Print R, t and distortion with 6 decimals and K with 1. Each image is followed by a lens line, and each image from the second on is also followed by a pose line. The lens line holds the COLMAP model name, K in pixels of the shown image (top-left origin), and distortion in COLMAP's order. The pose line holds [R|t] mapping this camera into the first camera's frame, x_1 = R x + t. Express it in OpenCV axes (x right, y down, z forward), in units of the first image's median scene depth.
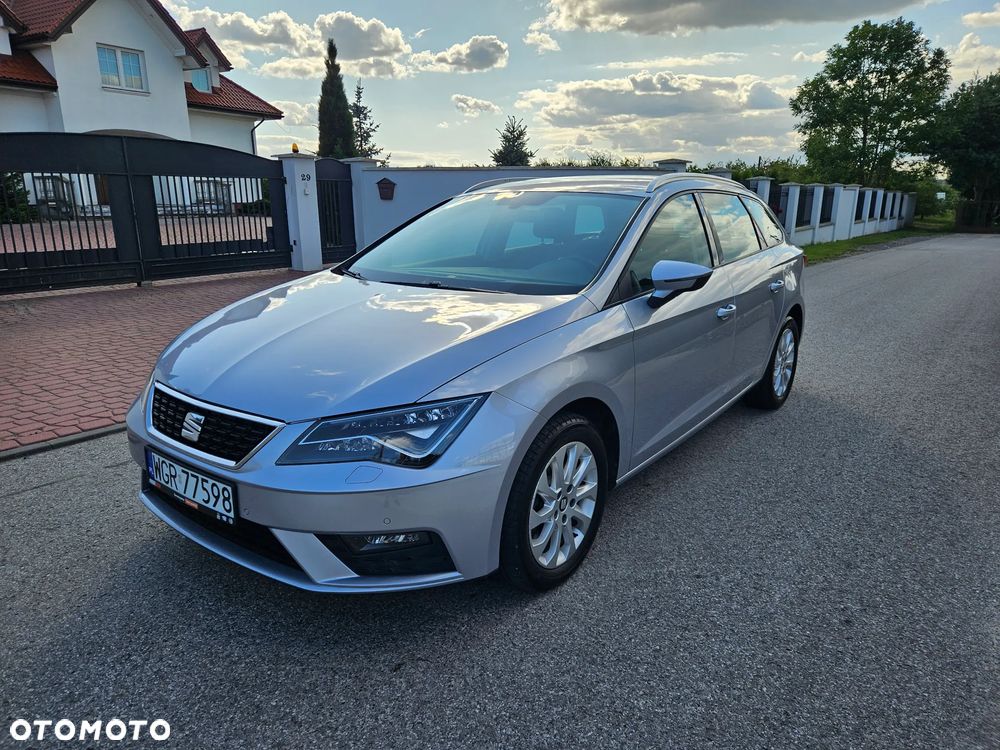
lens RADIAL K [[667.4, 0, 493.1], [0, 667.4, 370.5], [0, 0, 1]] dist [0.070109, -0.056123]
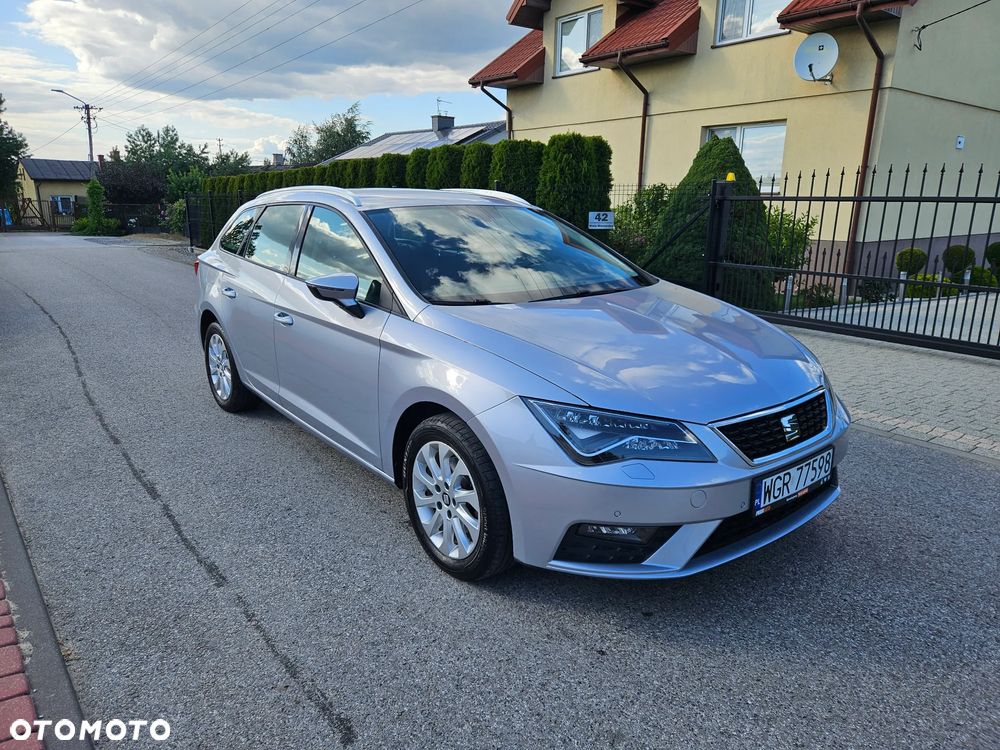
lens RADIAL K [[667.4, 0, 498.3], [0, 667.4, 372.6], [0, 0, 1]] dist [0.070109, -0.056123]
pose [[0.232466, -0.243472, 0.941637, -1.360546], [0.238255, 0.952918, 0.187570, -0.278003], [-0.942971, 0.180746, 0.279530, 0.980530]]
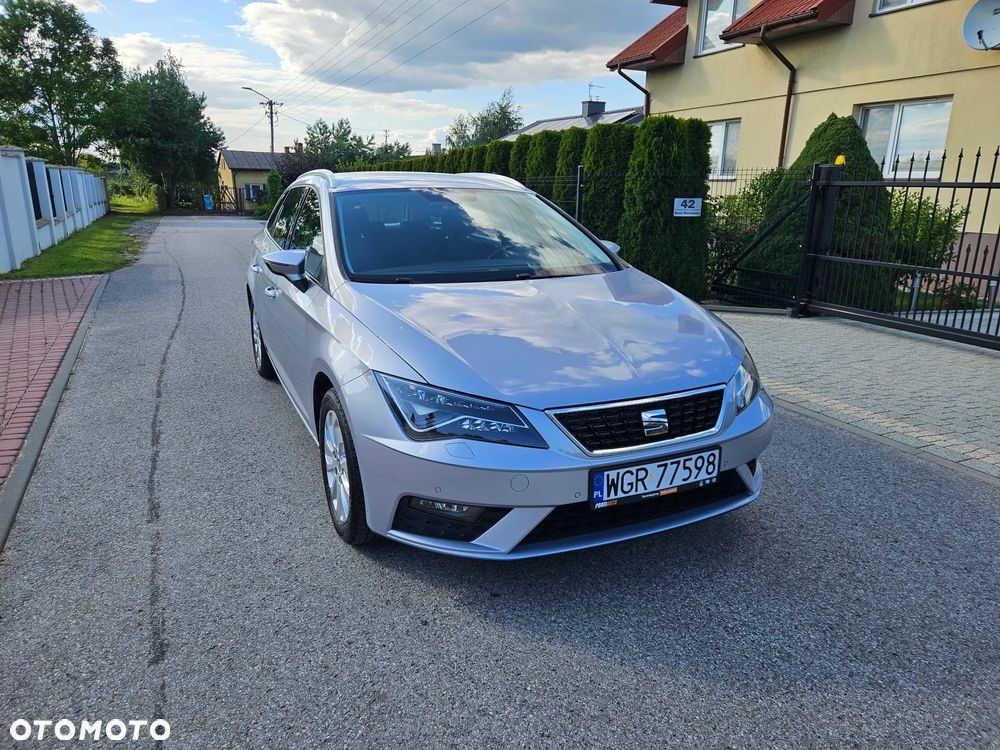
lens RADIAL K [[667.4, 0, 497.8], [0, 667.4, 380.0], [0, 0, 1]] dist [0.070109, -0.056123]
pose [[0.449950, -0.244975, 0.858797, -1.242132], [0.214750, 0.963104, 0.162214, -0.173386], [-0.866849, 0.111439, 0.485957, 0.610829]]
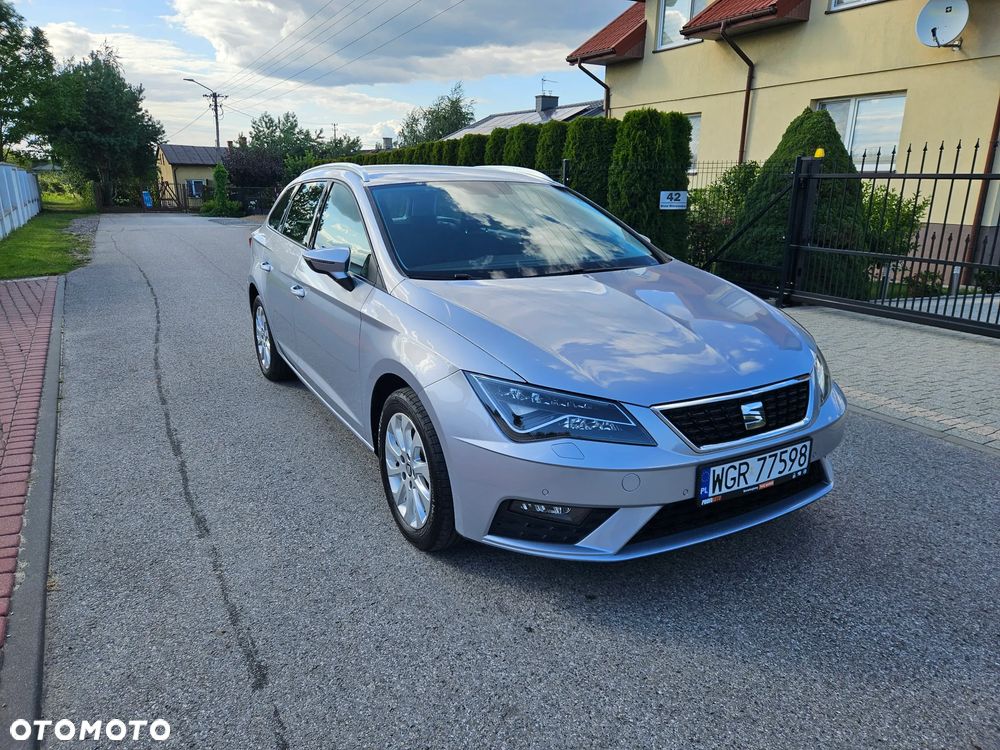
lens RADIAL K [[667.4, 0, 500.6], [0, 667.4, 380.2], [0, 0, 1]] dist [0.070109, -0.056123]
pose [[0.378360, -0.262473, 0.887666, -1.295310], [0.227926, 0.955848, 0.185482, -0.214185], [-0.897158, 0.132144, 0.421479, 0.790257]]
